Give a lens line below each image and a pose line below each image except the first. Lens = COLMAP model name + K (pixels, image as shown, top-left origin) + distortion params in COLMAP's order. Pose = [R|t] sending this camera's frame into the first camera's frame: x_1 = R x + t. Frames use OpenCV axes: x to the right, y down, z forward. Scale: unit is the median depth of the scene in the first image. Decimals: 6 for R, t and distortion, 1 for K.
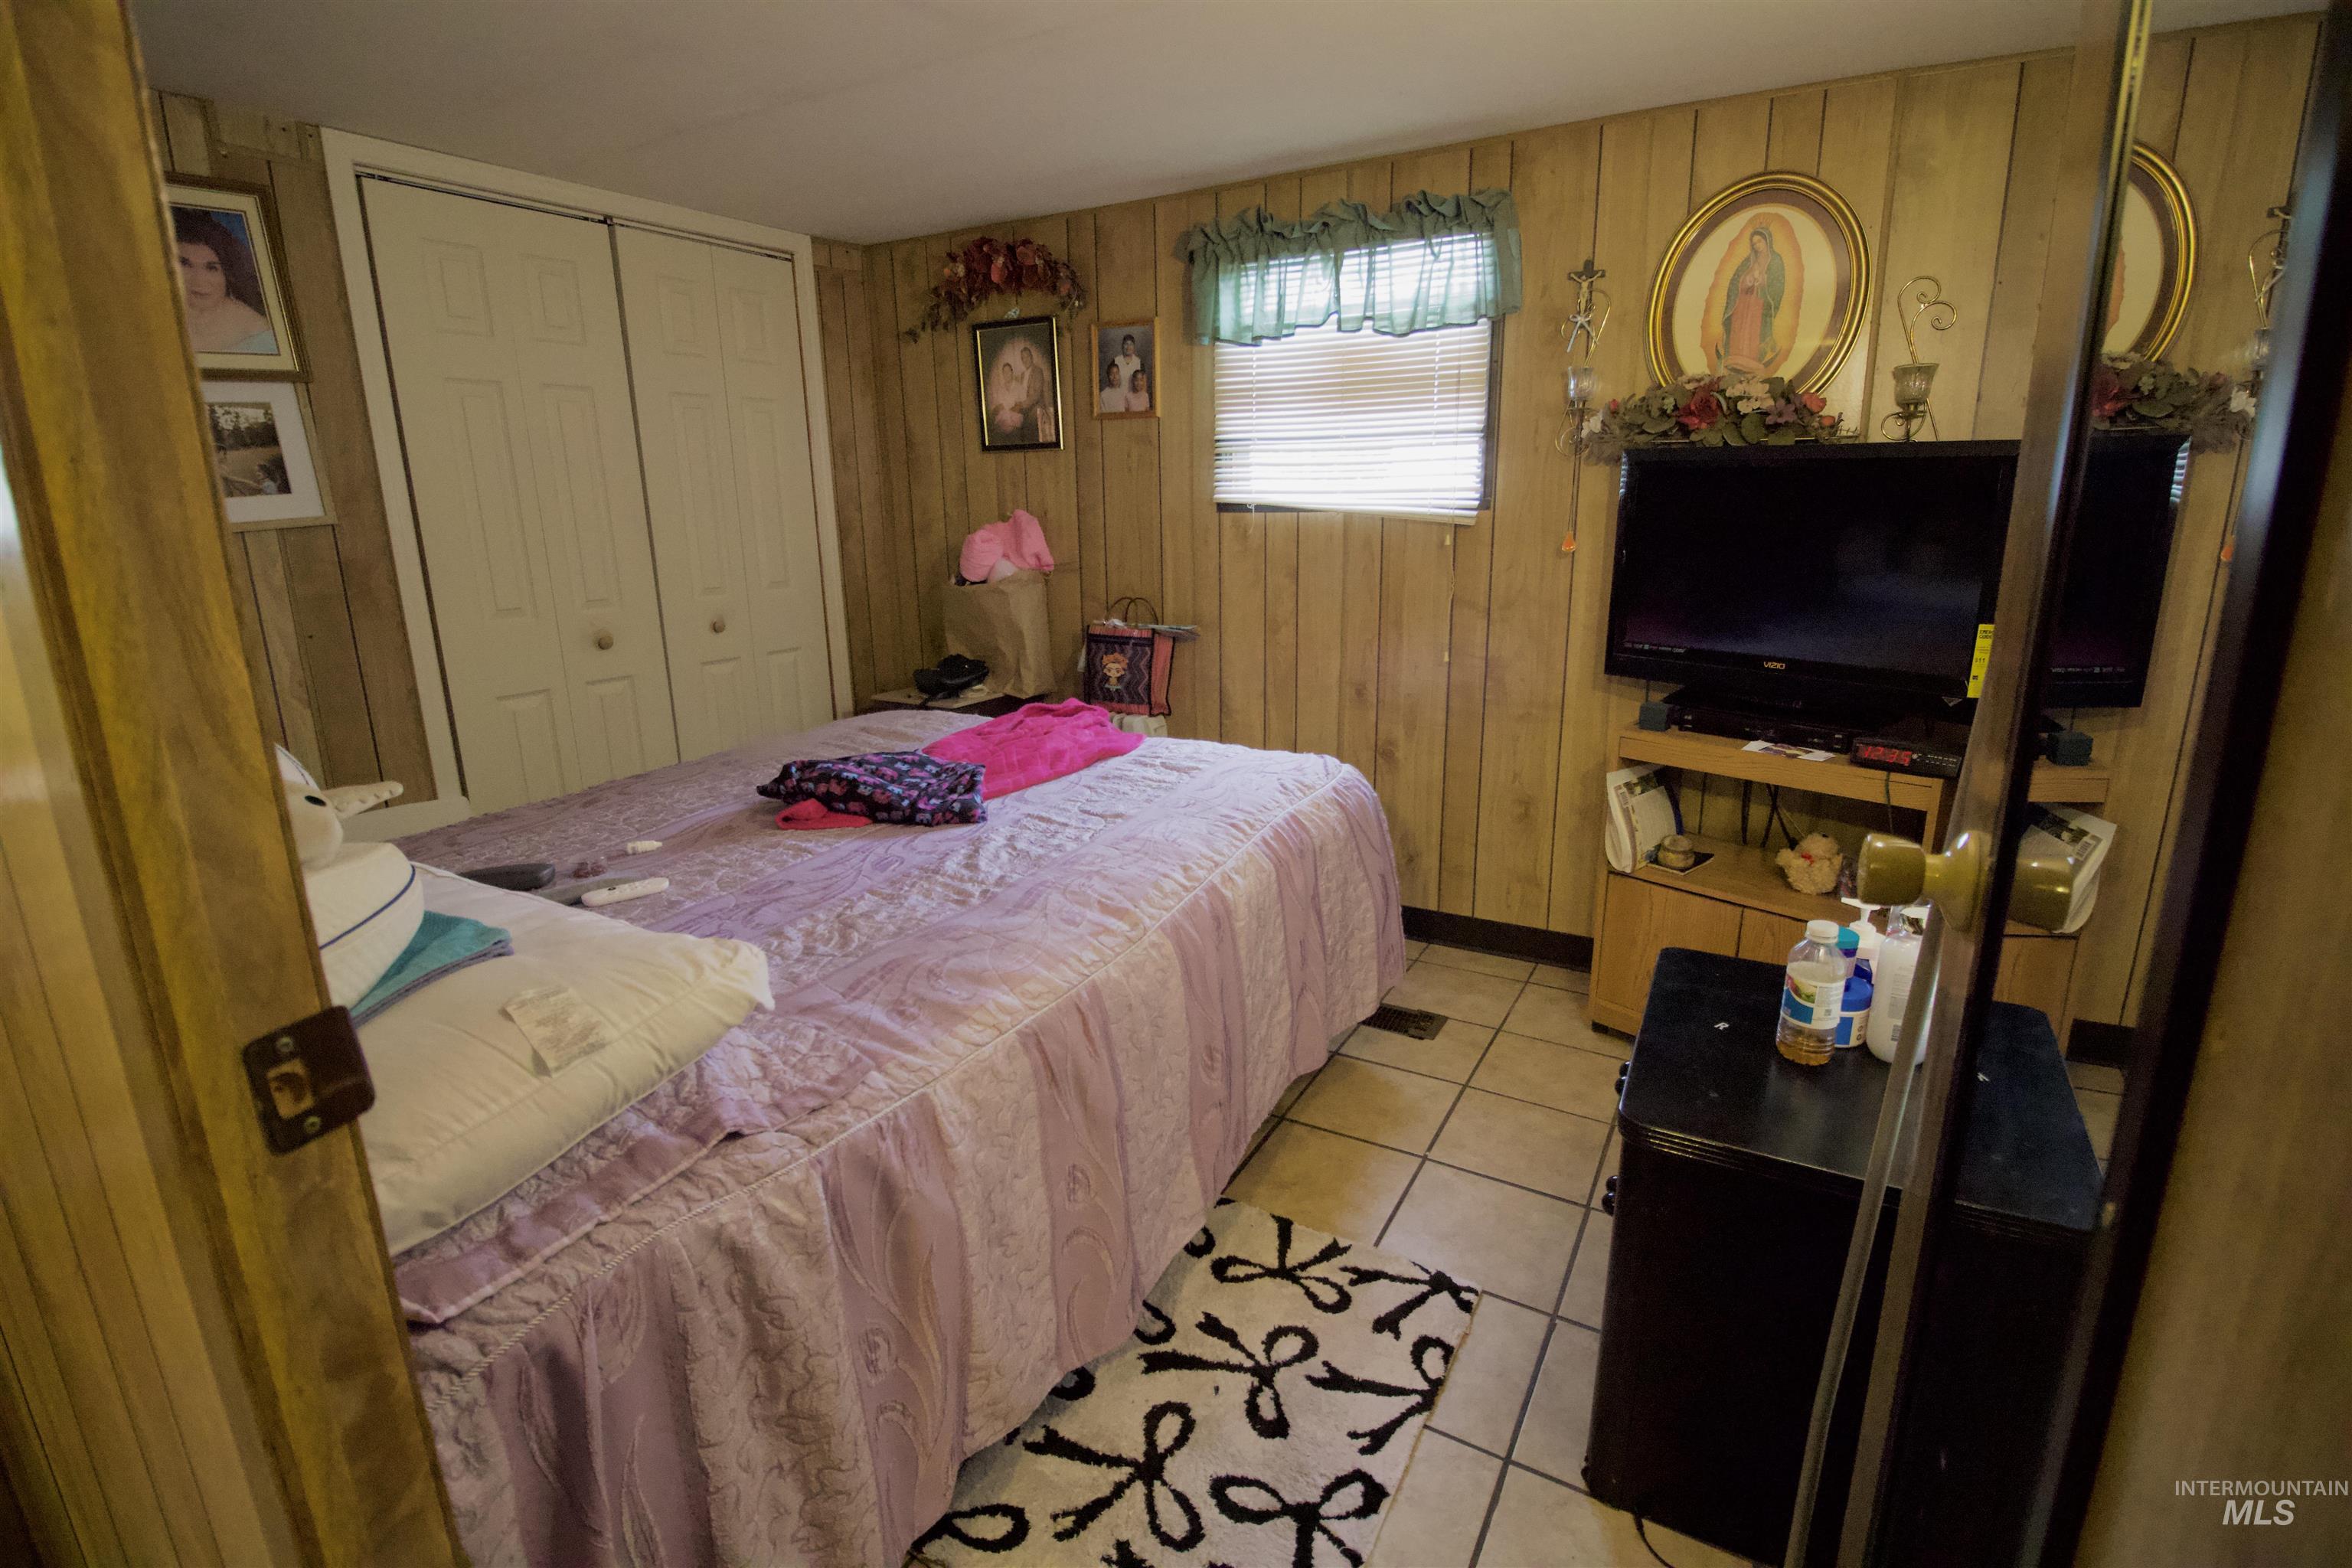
lens RADIAL K [[1085.6, 0, 1168.7], [0, 1085.6, 755.3], [0, 0, 1]] dist [-0.001956, -0.009626]
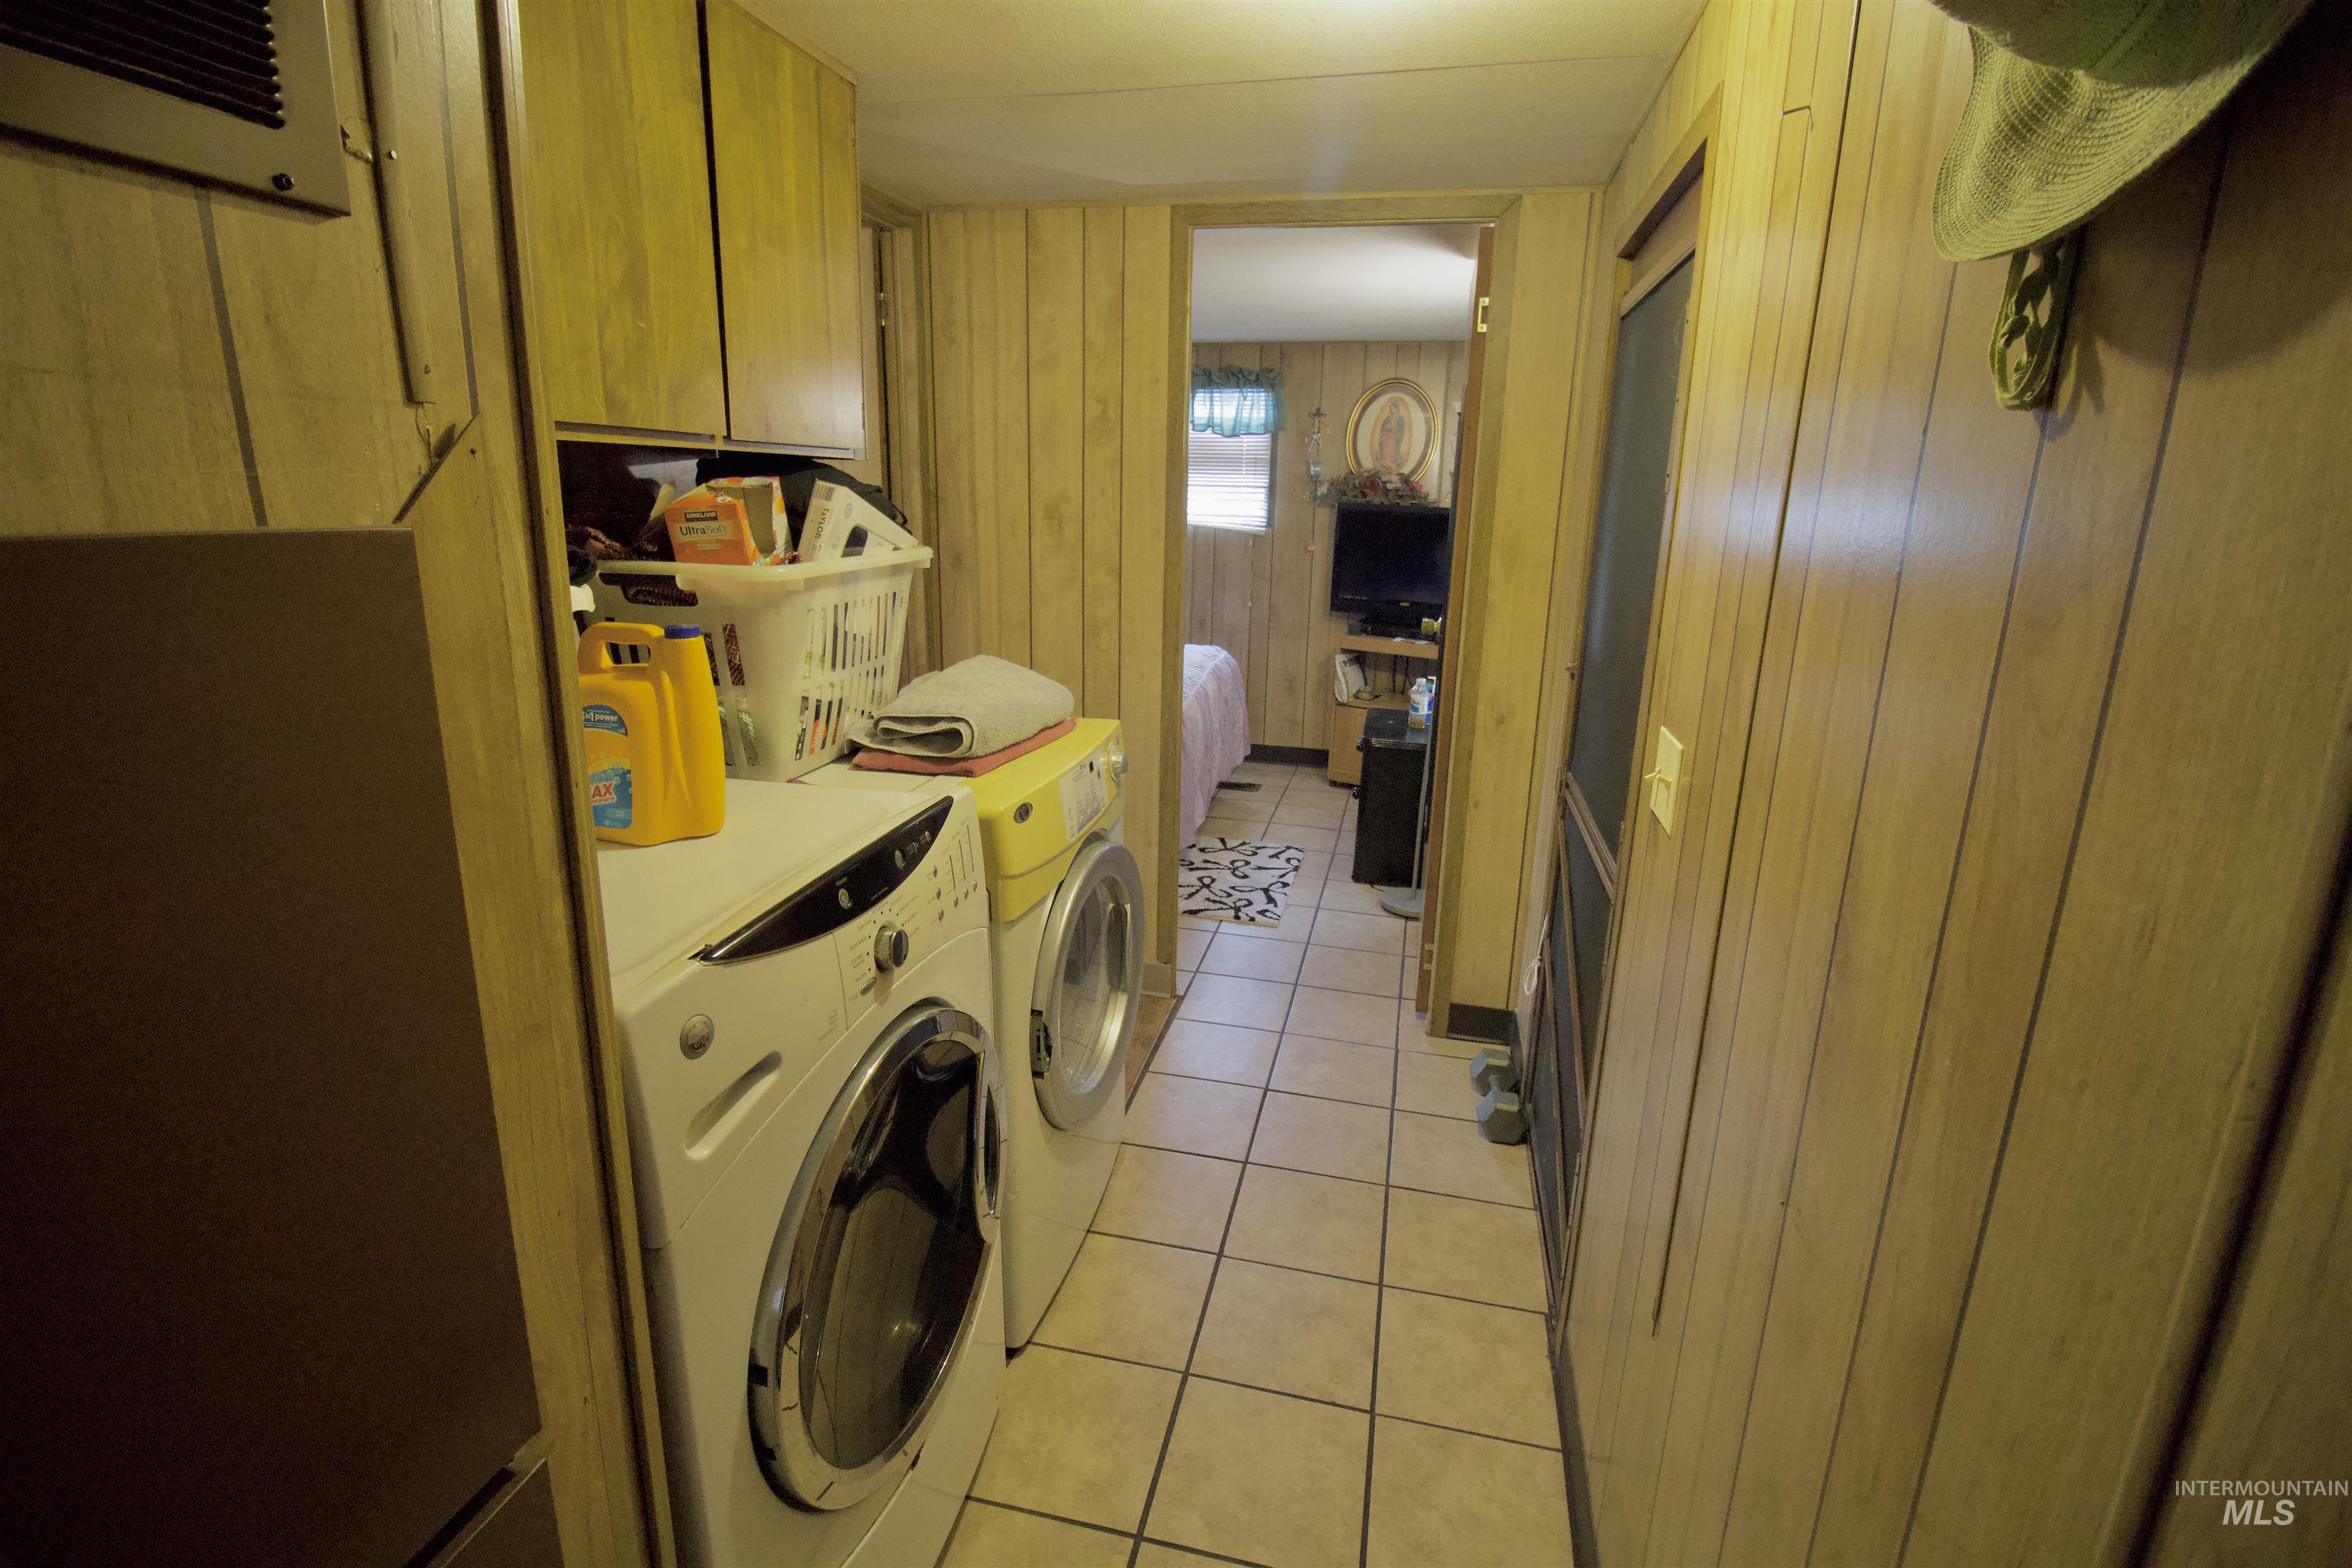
lens RADIAL K [[1085.6, 0, 1168.7], [0, 1085.6, 755.3], [0, 0, 1]] dist [-0.001956, -0.009626]
pose [[0.956394, -0.029124, 0.290624, -0.525319], [0.028034, 0.999576, 0.007916, 0.183910], [-0.290731, 0.000577, 0.956805, -0.927744]]
